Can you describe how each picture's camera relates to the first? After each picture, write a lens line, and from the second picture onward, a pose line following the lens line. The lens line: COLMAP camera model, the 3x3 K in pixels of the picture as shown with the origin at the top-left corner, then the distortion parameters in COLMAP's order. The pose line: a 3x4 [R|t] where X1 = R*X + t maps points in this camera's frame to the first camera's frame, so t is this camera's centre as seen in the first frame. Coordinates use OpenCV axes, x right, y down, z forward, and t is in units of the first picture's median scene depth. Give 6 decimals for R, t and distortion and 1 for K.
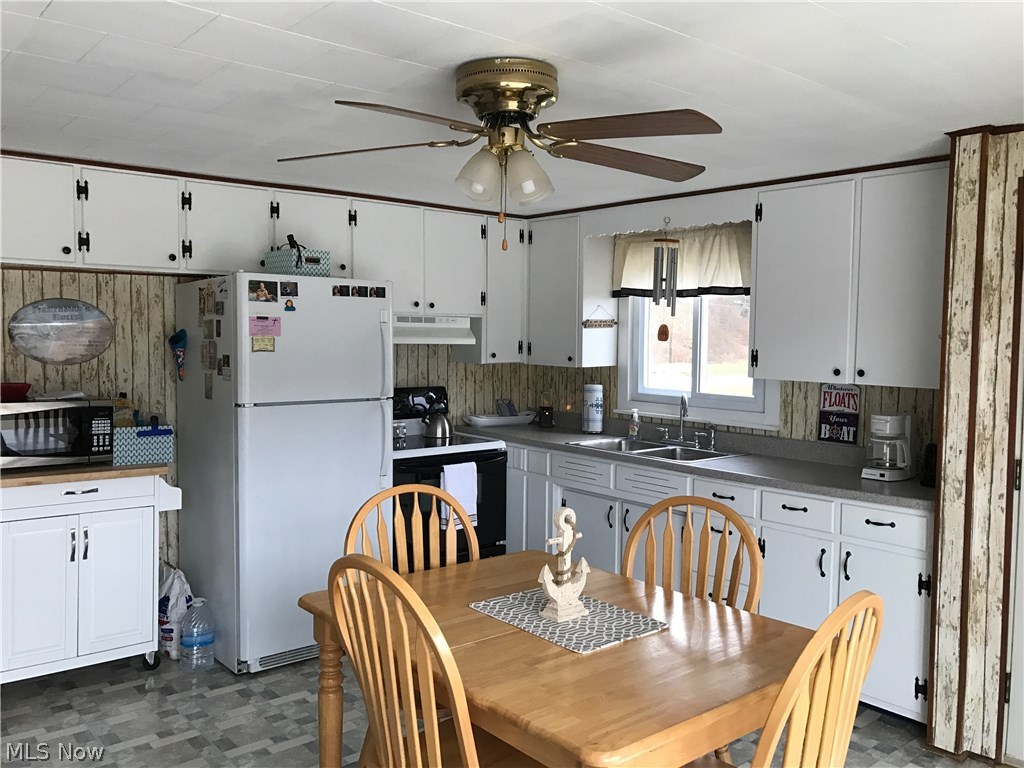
lens RADIAL K [[841.4, 0, 507.5], [0, 841.4, 382.3], [0, 0, 1]] dist [0.035073, -0.021622]
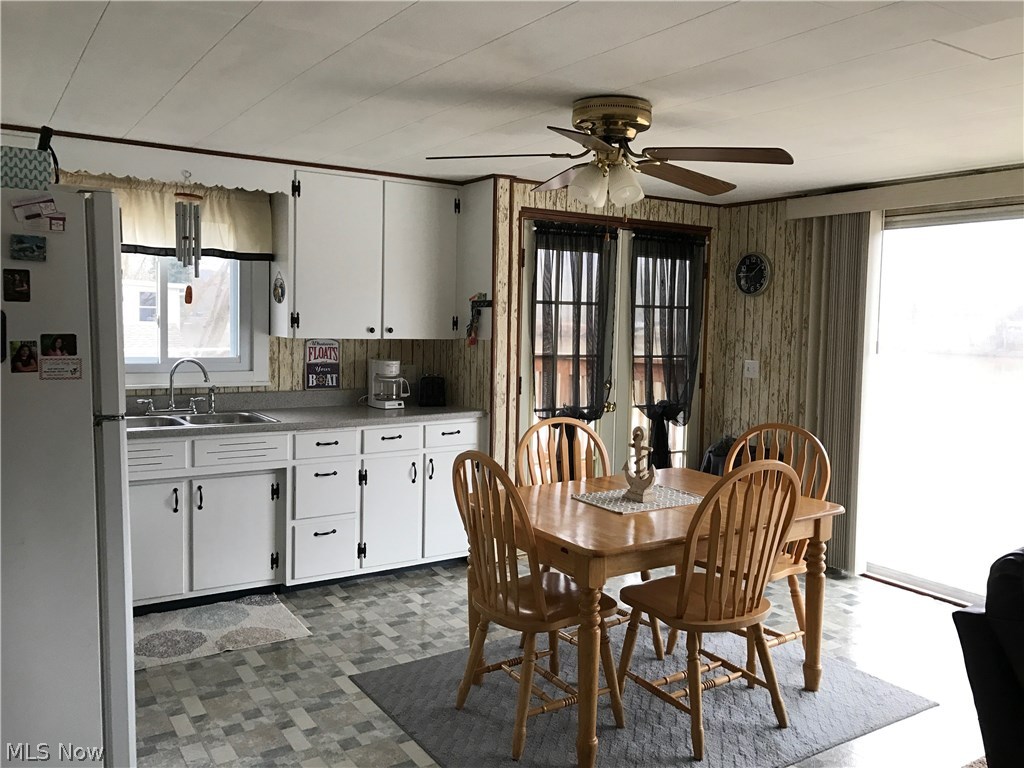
lens RADIAL K [[841.4, 0, 510.4], [0, 841.4, 386.4], [0, 0, 1]] dist [0.035073, -0.021622]
pose [[0.130140, -0.098727, 0.986568, -0.785200], [0.035813, 0.994849, 0.094831, -0.037500], [-0.990849, 0.022991, 0.133005, 0.579429]]
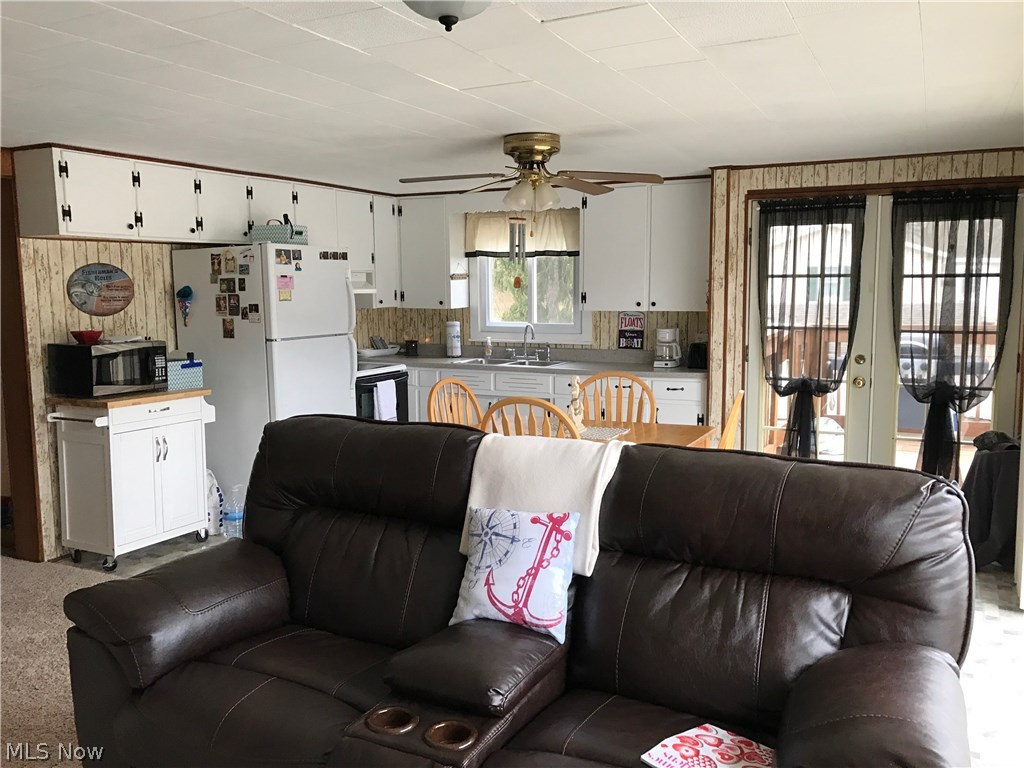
lens RADIAL K [[841.4, 0, 497.7], [0, 841.4, 384.4], [0, 0, 1]] dist [0.035073, -0.021622]
pose [[0.922877, -0.065135, 0.379547, -0.456071], [0.042187, 0.996760, 0.068479, 0.018416], [-0.382778, -0.047186, 0.922635, -0.378609]]
